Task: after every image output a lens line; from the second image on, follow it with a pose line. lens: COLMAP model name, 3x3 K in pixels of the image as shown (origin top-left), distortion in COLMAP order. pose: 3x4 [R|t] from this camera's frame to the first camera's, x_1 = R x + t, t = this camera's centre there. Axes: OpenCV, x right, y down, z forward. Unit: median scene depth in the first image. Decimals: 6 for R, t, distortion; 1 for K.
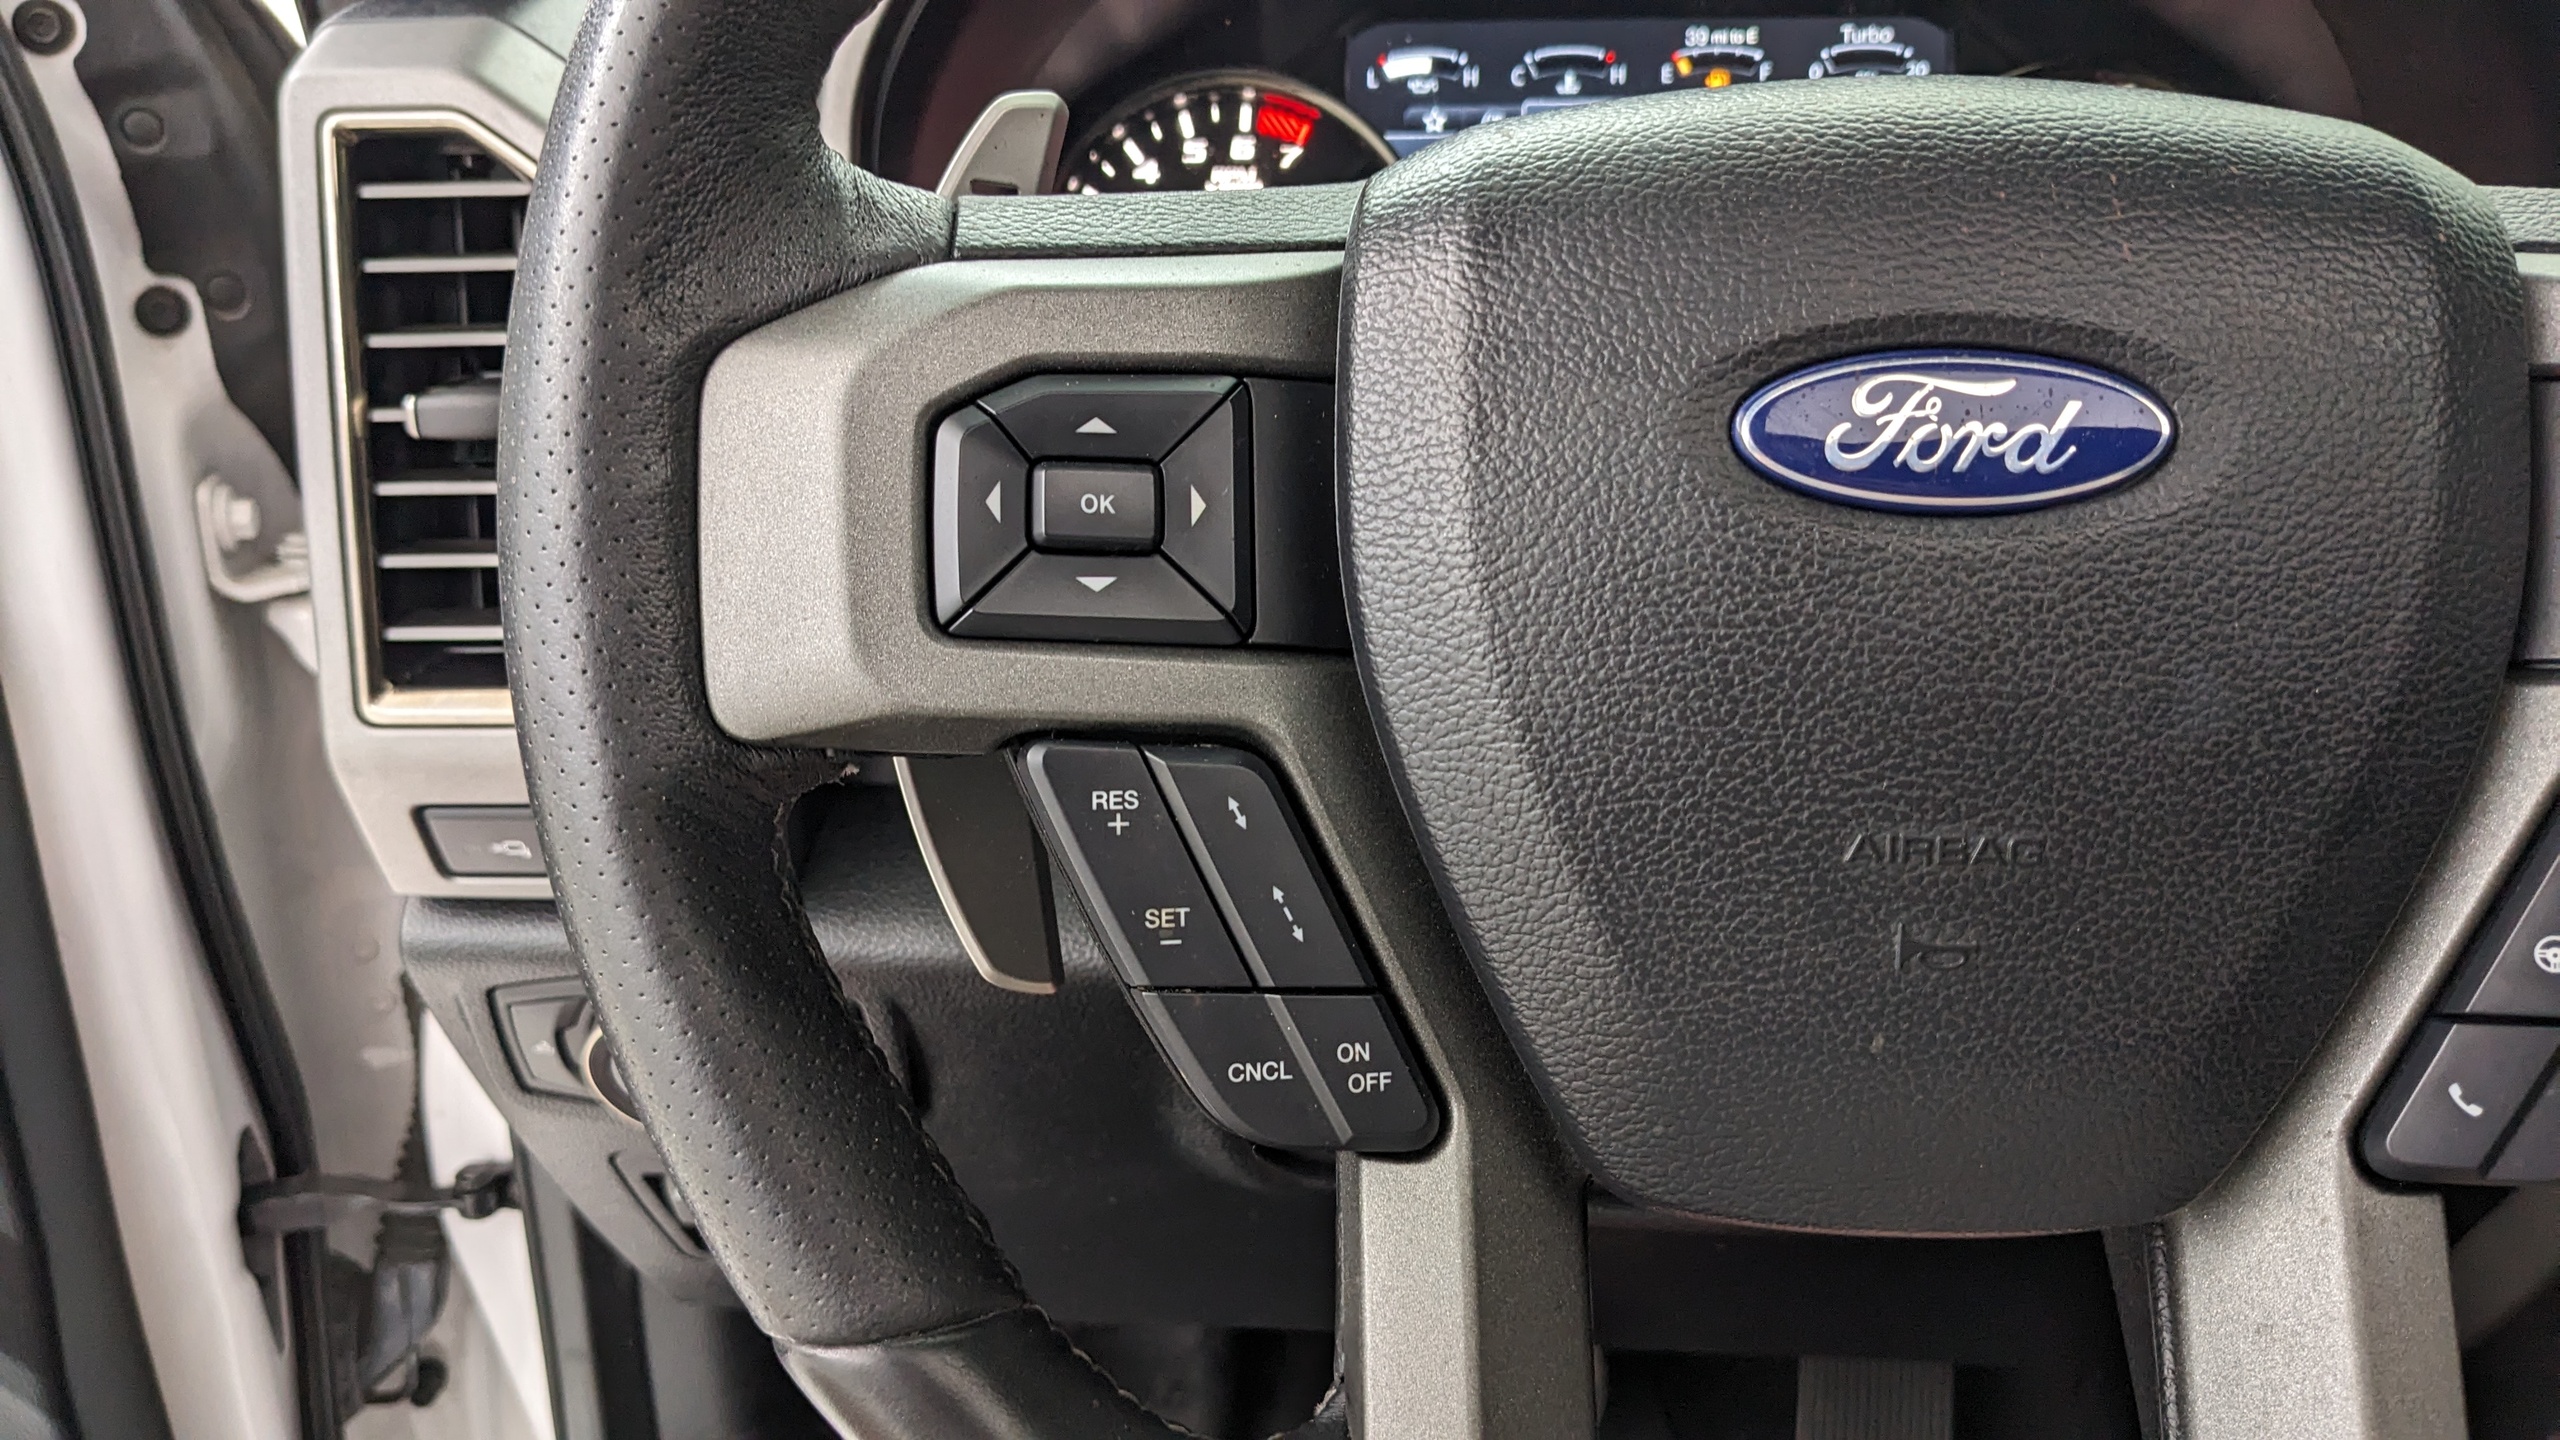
lens RADIAL K [[2048.1, 0, 1183.0], [0, 2048.1, 722.5], [0, 0, 1]] dist [0.004745, -0.006550]
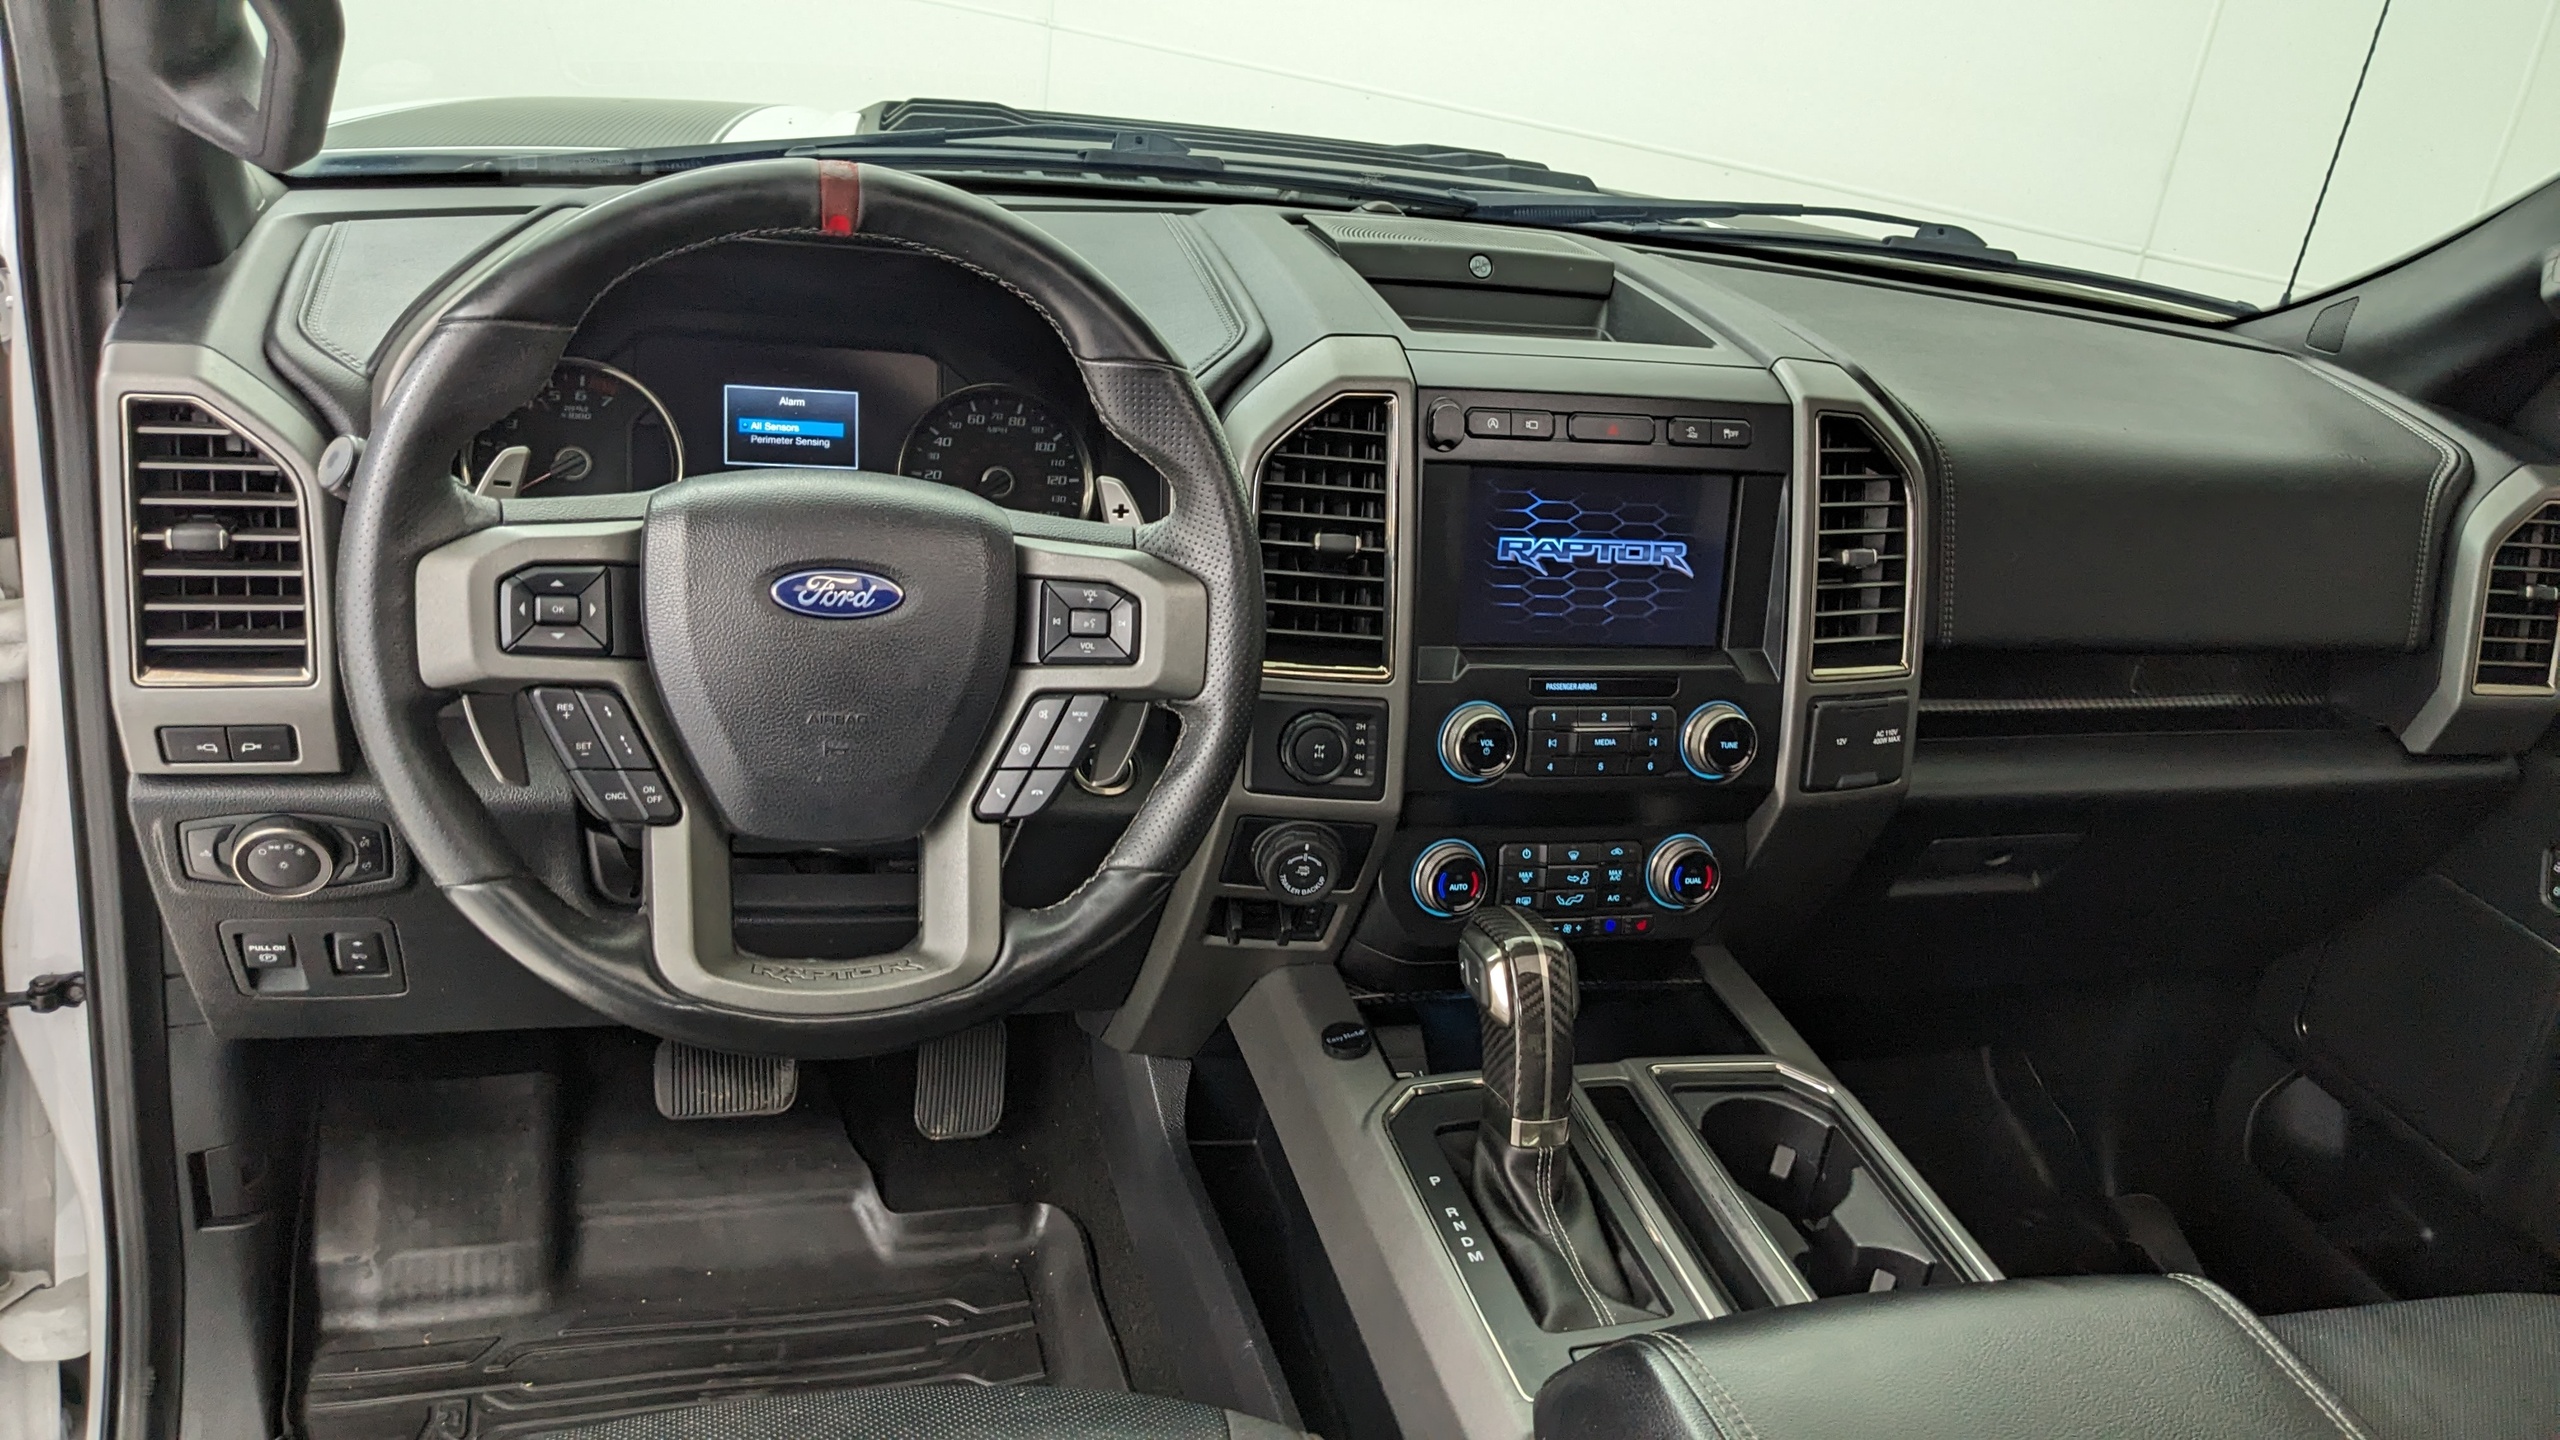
lens RADIAL K [[1971.7, 0, 1333.8], [0, 1971.7, 718.9], [0, 0, 1]] dist [0.077461, -0.144782]
pose [[0.916959, -0.006515, 0.398928, -0.171002], [0.005068, 0.999976, 0.004683, 0.050770], [-0.398949, -0.002272, 0.916970, -2.260168]]
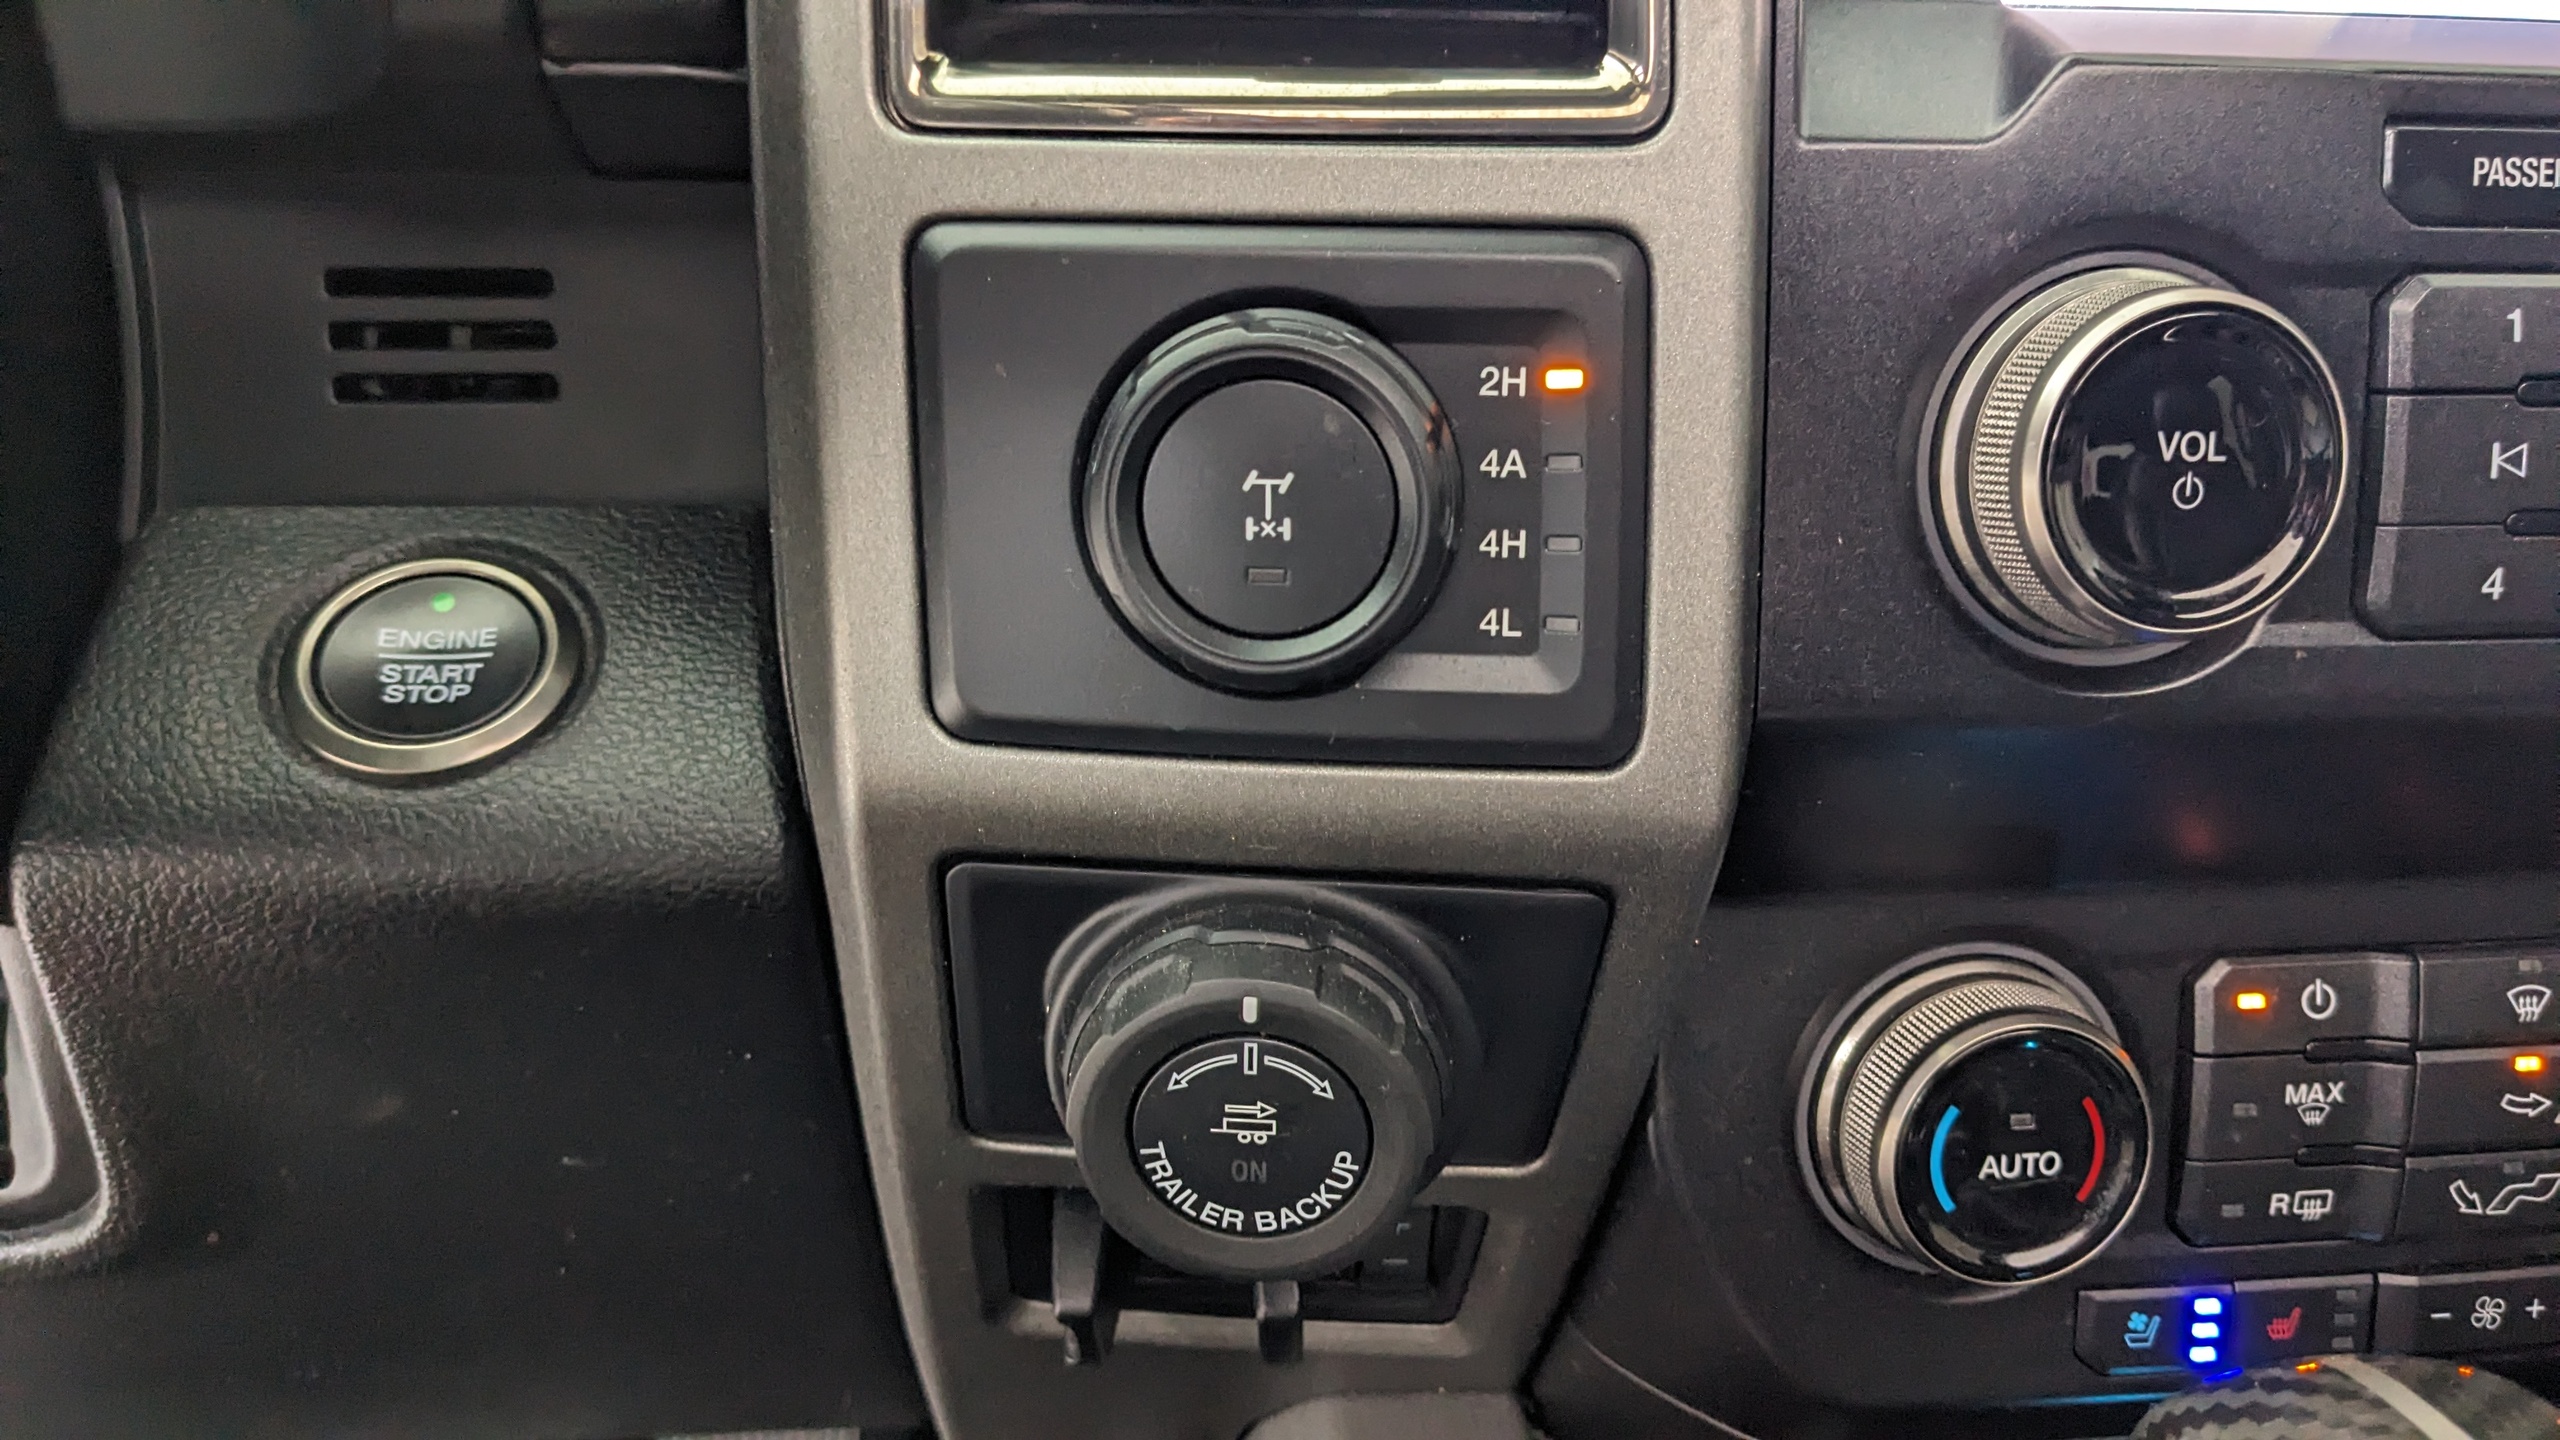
lens RADIAL K [[2079.9, 0, 1286.2], [0, 2079.9, 758.3], [0, 0, 1]] dist [-0.003719, -0.038788]
pose [[0.976981, -0.035450, 0.210360, 1.261255], [0.033956, 0.999366, 0.010715, 0.224904], [-0.210606, -0.003325, 0.977565, 0.705122]]
